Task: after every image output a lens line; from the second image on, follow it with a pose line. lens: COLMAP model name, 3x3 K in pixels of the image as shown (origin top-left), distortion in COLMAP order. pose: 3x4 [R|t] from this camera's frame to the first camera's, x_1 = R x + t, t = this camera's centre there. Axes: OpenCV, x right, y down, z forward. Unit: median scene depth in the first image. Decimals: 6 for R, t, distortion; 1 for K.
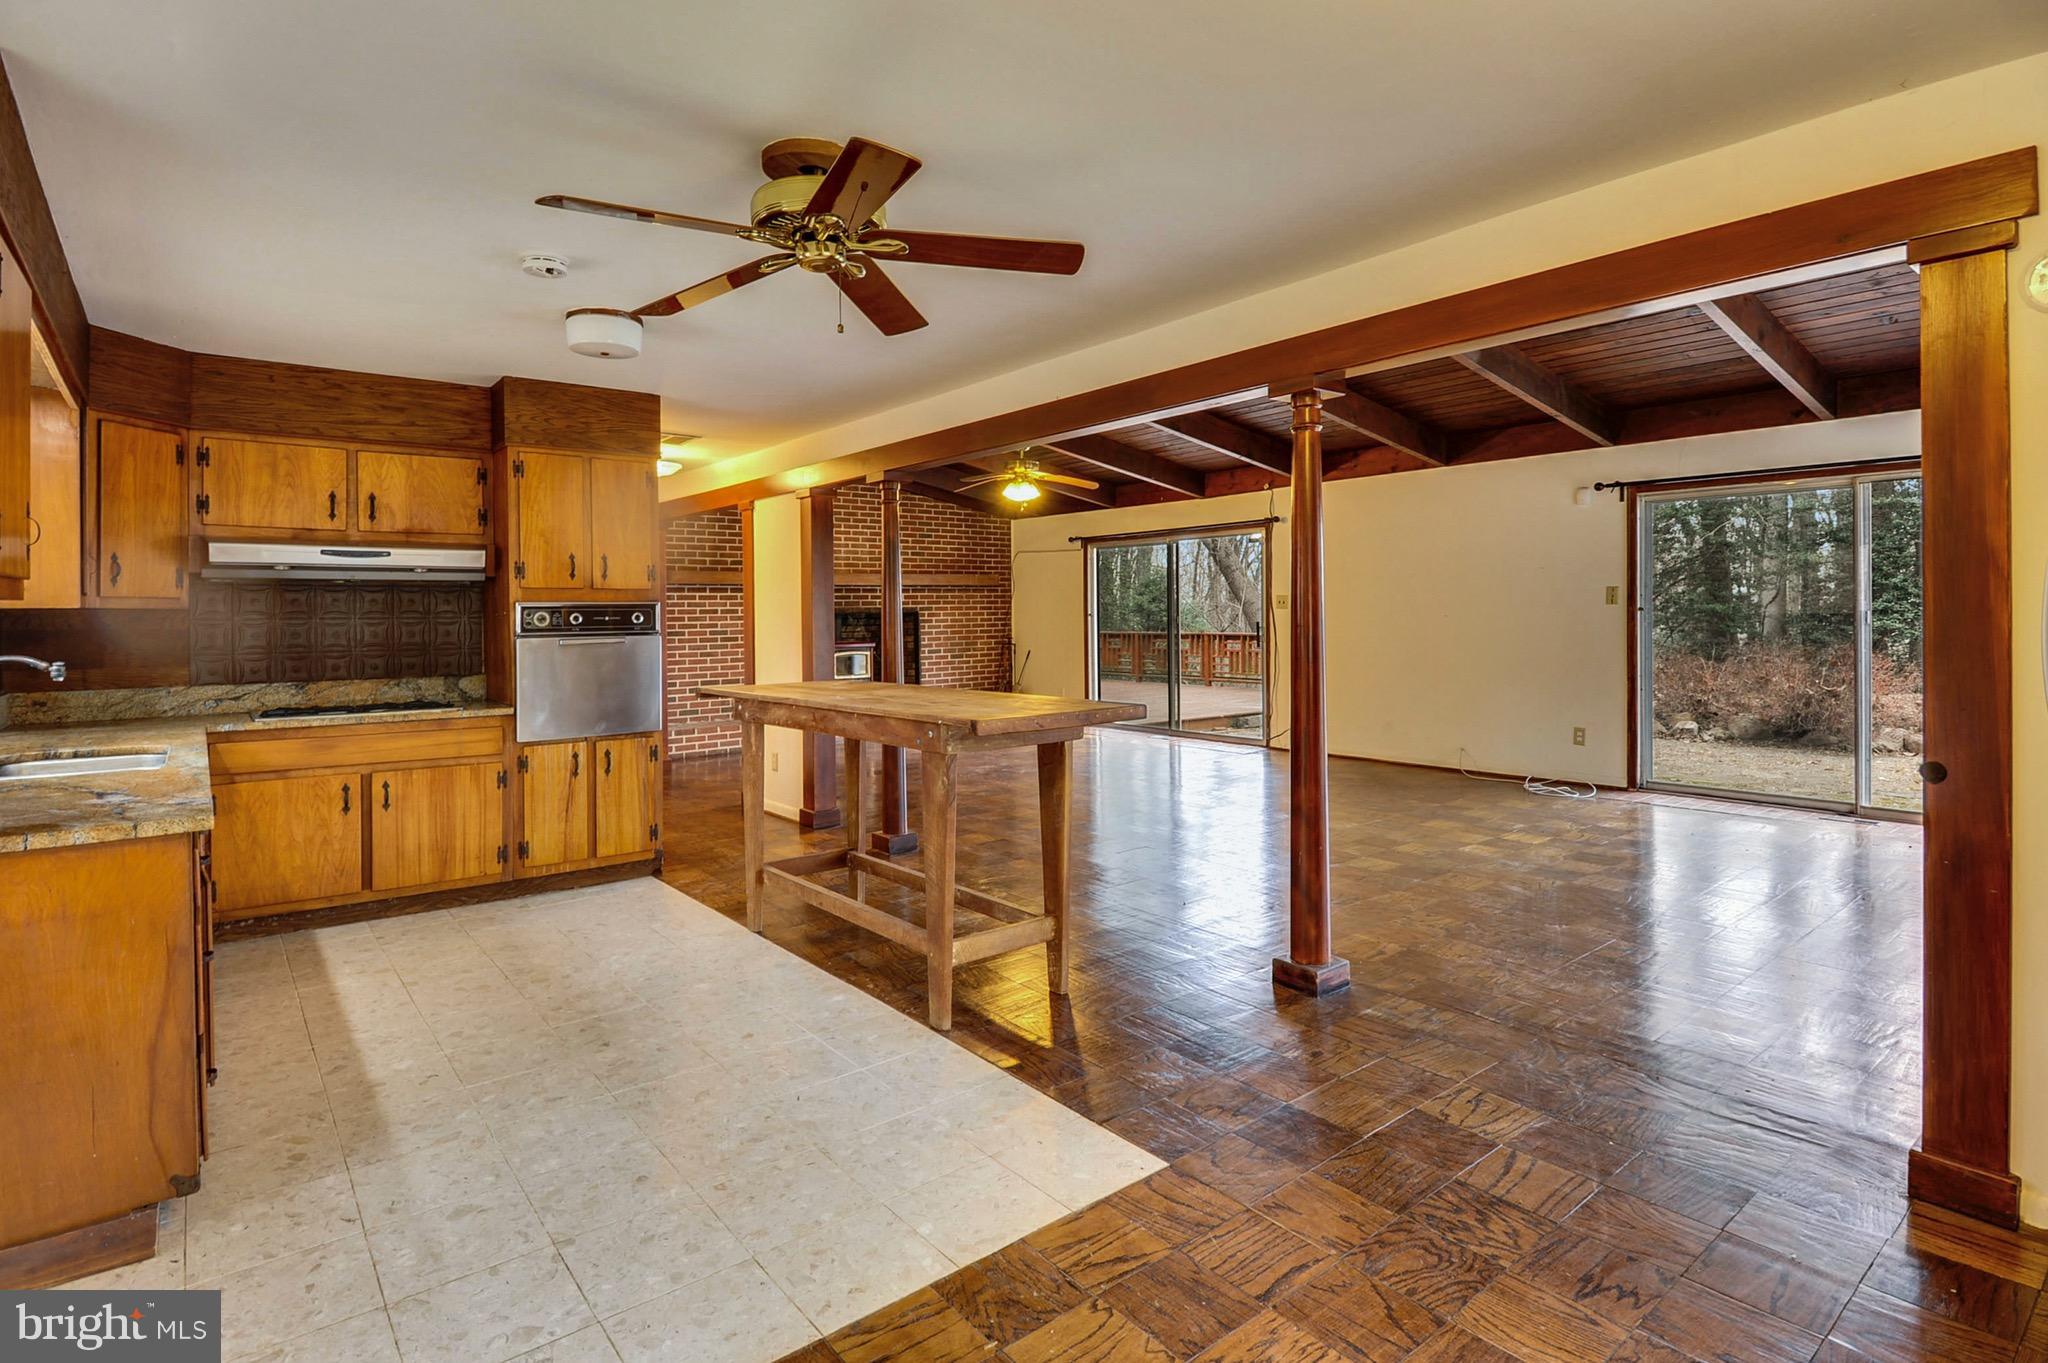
lens RADIAL K [[1008.2, 0, 1015.2], [0, 1008.2, 617.3], [0, 0, 1]] dist [-0.003194, -0.001666]
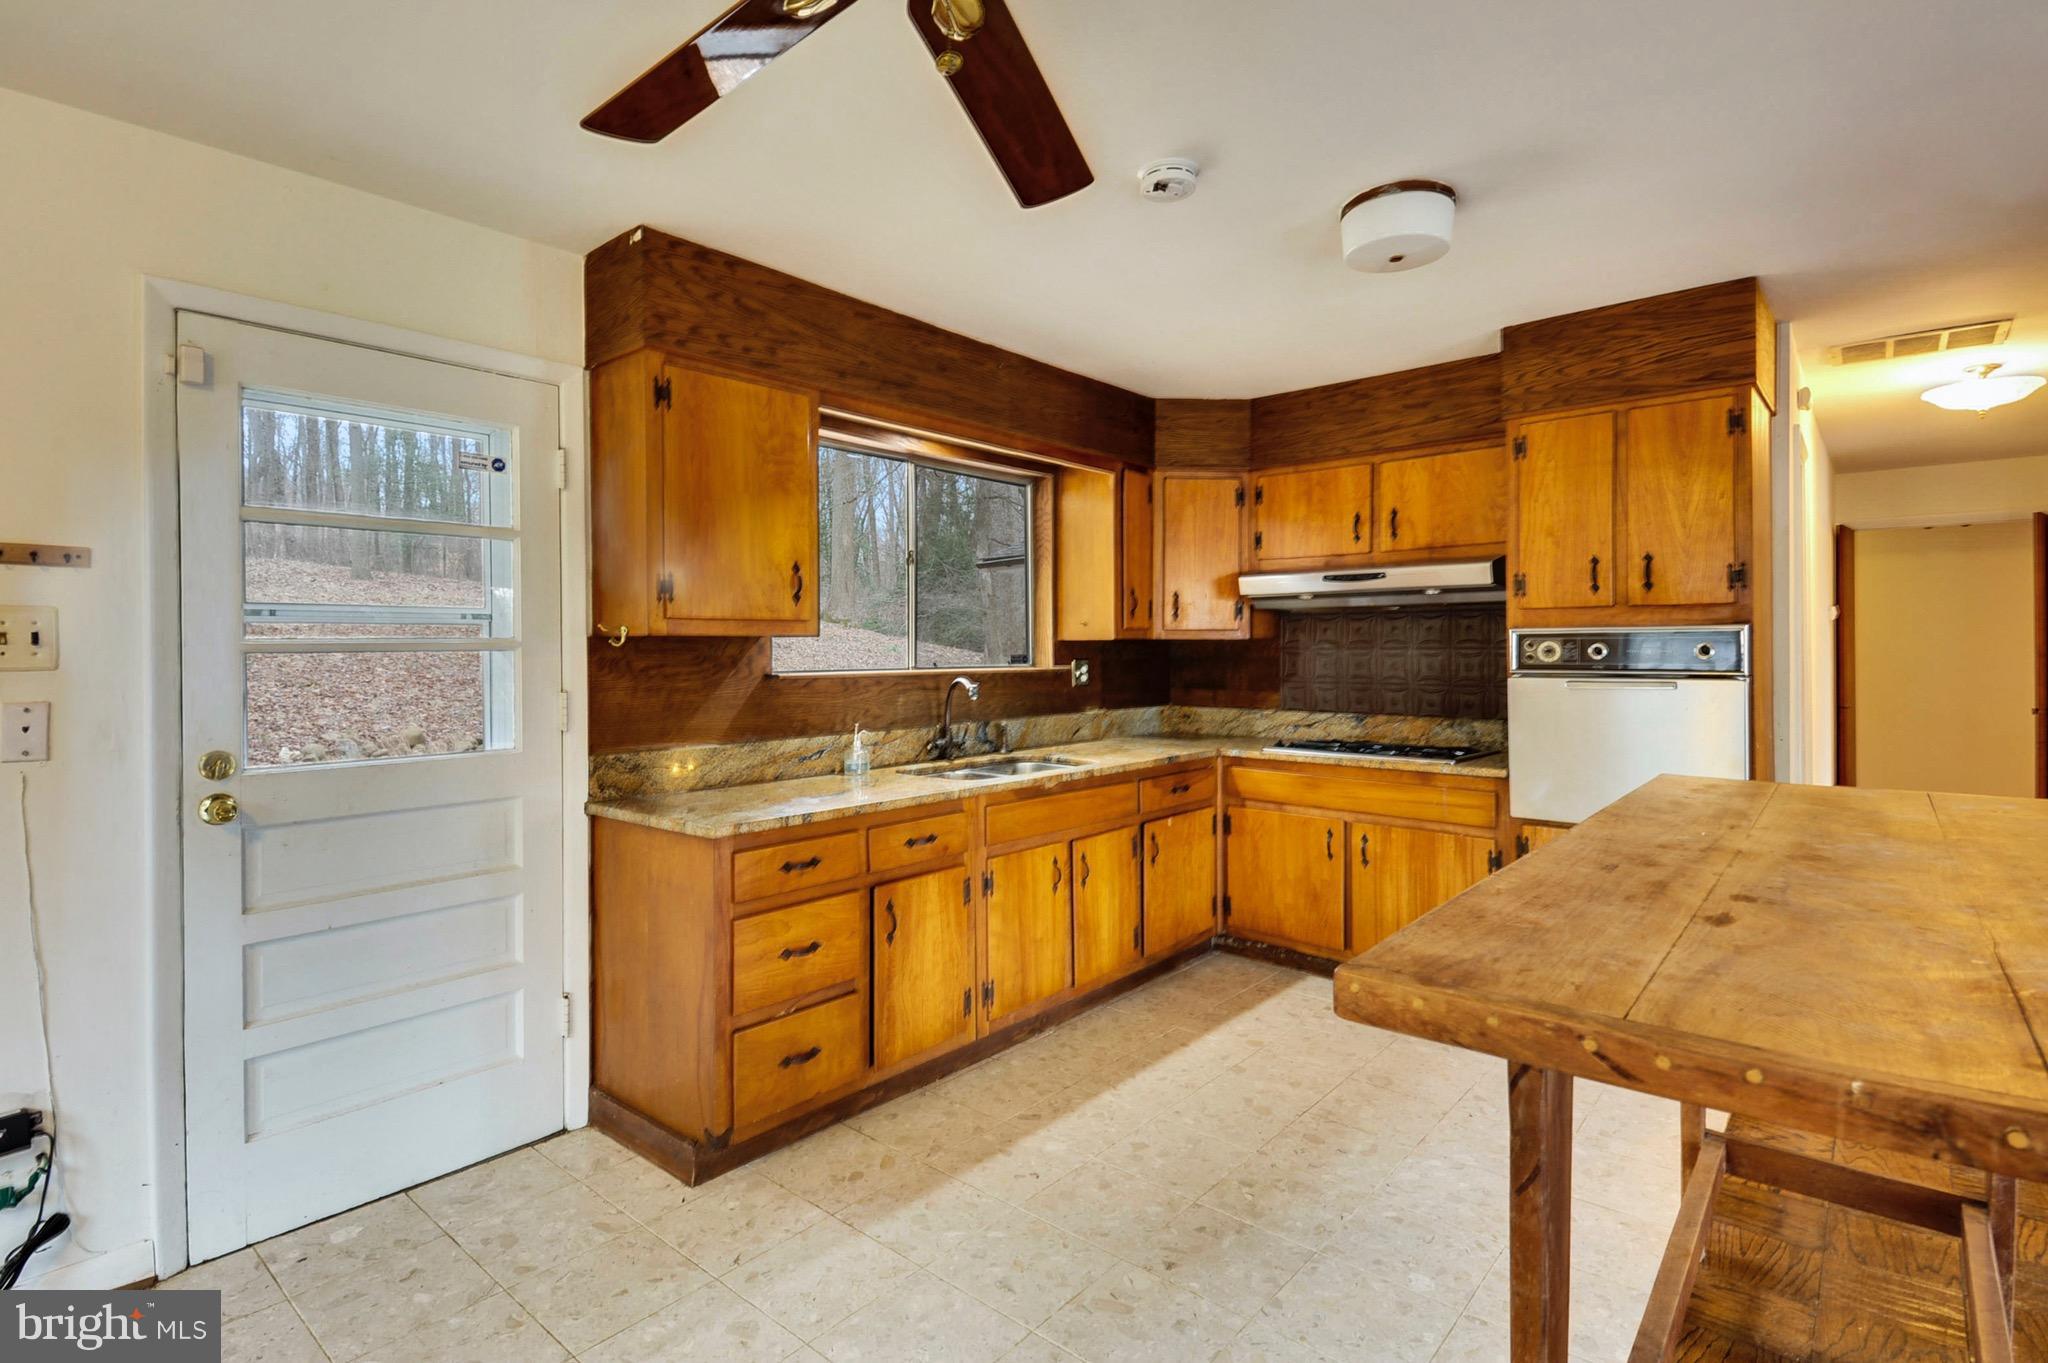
lens RADIAL K [[998.5, 0, 1019.7], [0, 998.5, 652.9], [0, 0, 1]] dist [0.011509, -0.000118]
pose [[0.183605, 0.011097, -0.982937, 0.171858], [0.000241, 0.999936, 0.011334, -0.005443], [0.983000, -0.002318, 0.183591, 0.525913]]
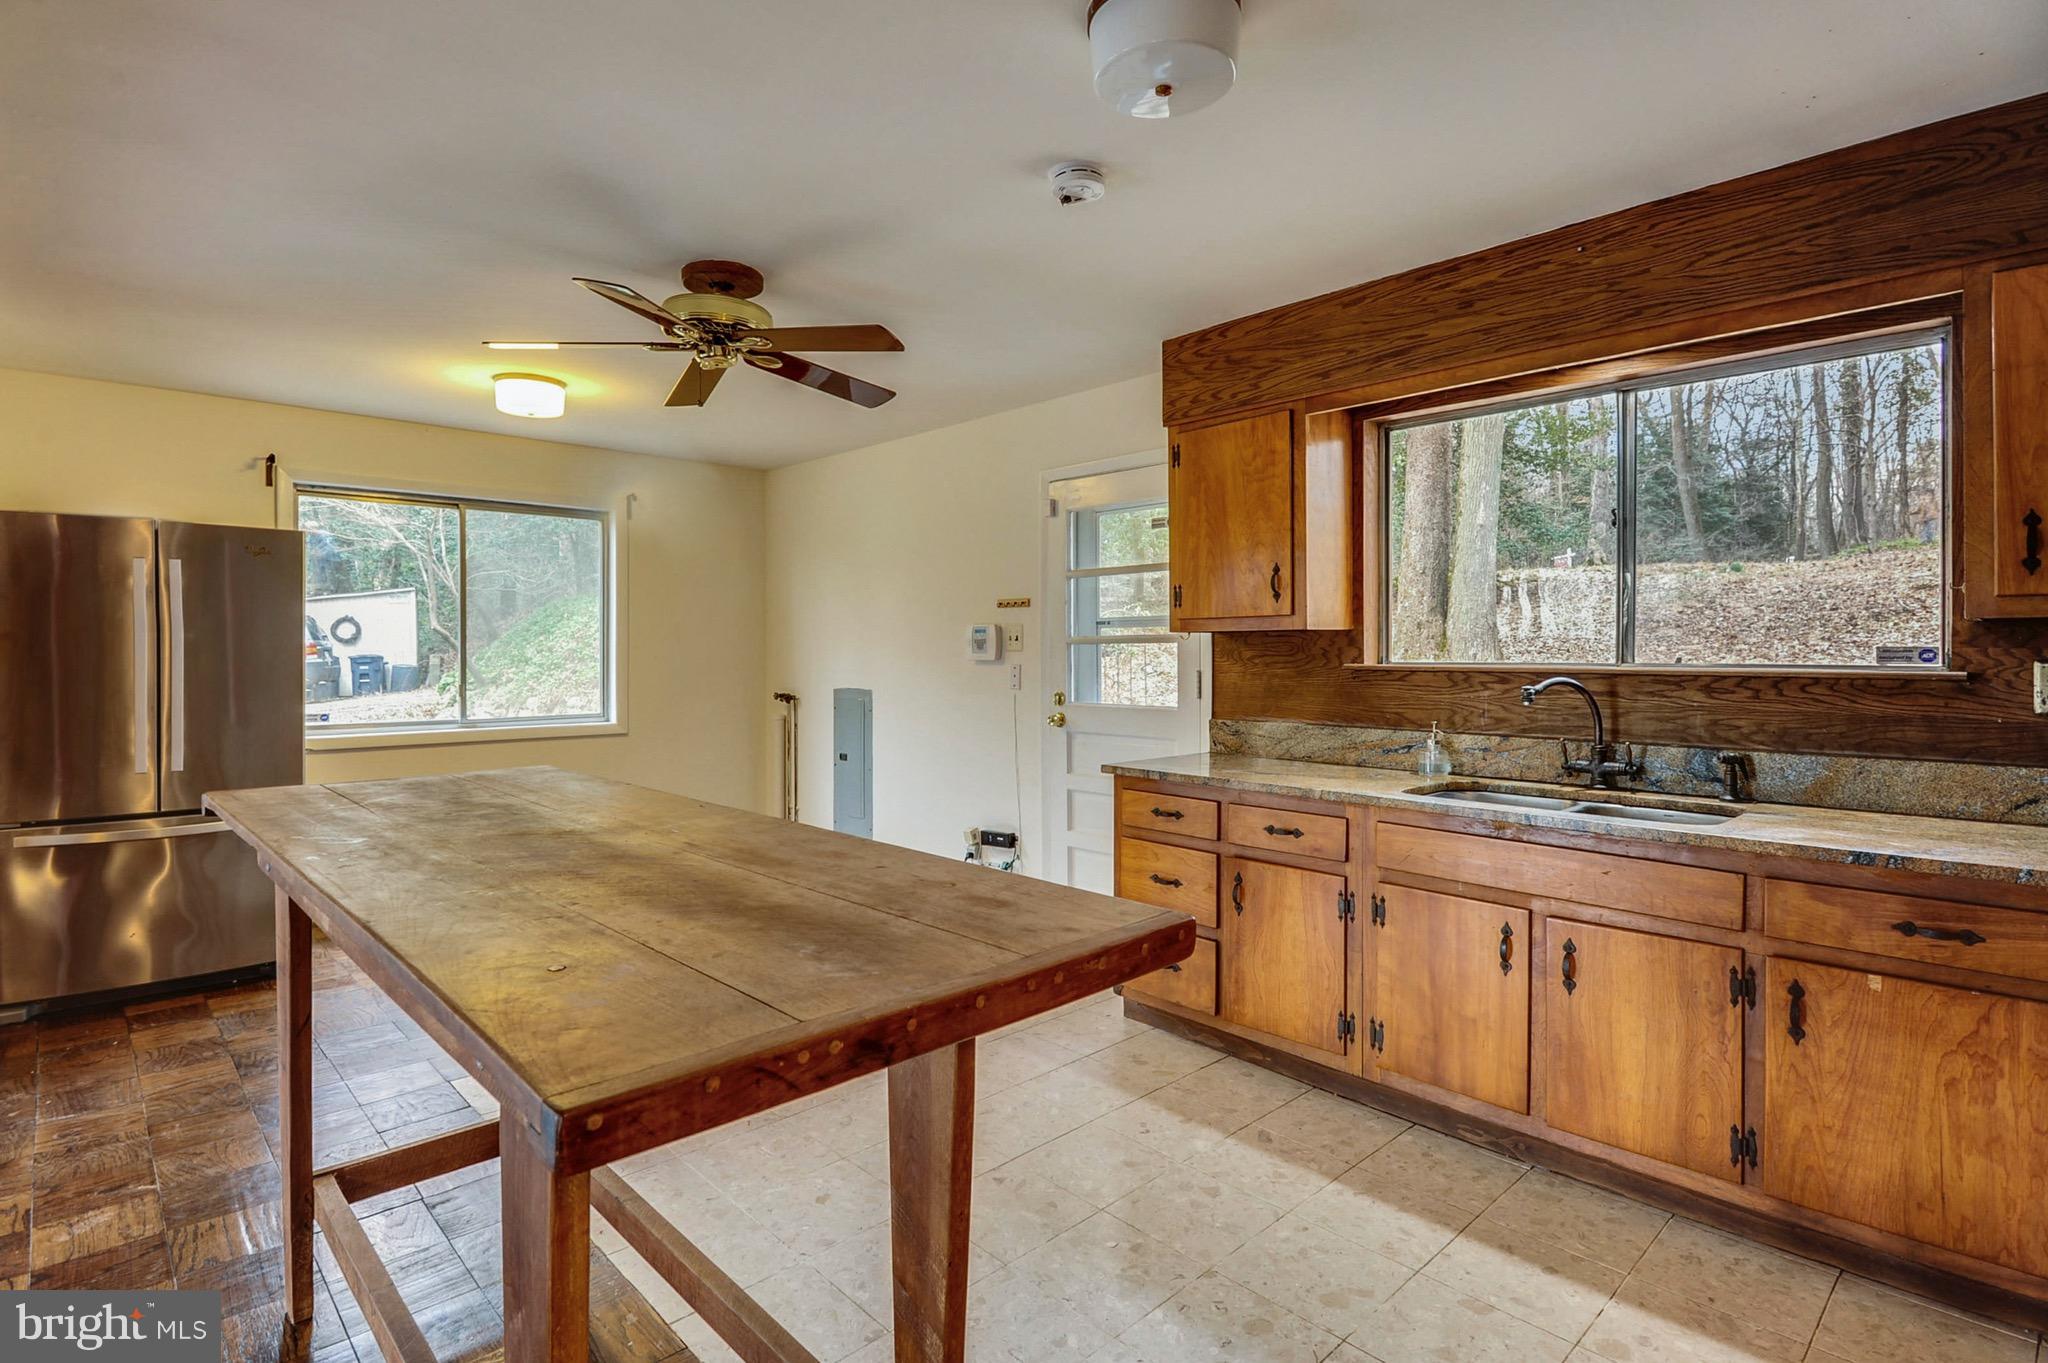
lens RADIAL K [[1013.8, 0, 1013.0], [0, 1013.8, 663.9], [0, 0, 1]] dist [0.003797, -0.000059]
pose [[-0.996999, 0.013830, -0.076175, -0.247136], [0.012220, 0.999693, 0.021565, -0.003025], [0.076450, 0.020570, -0.996861, 1.227001]]
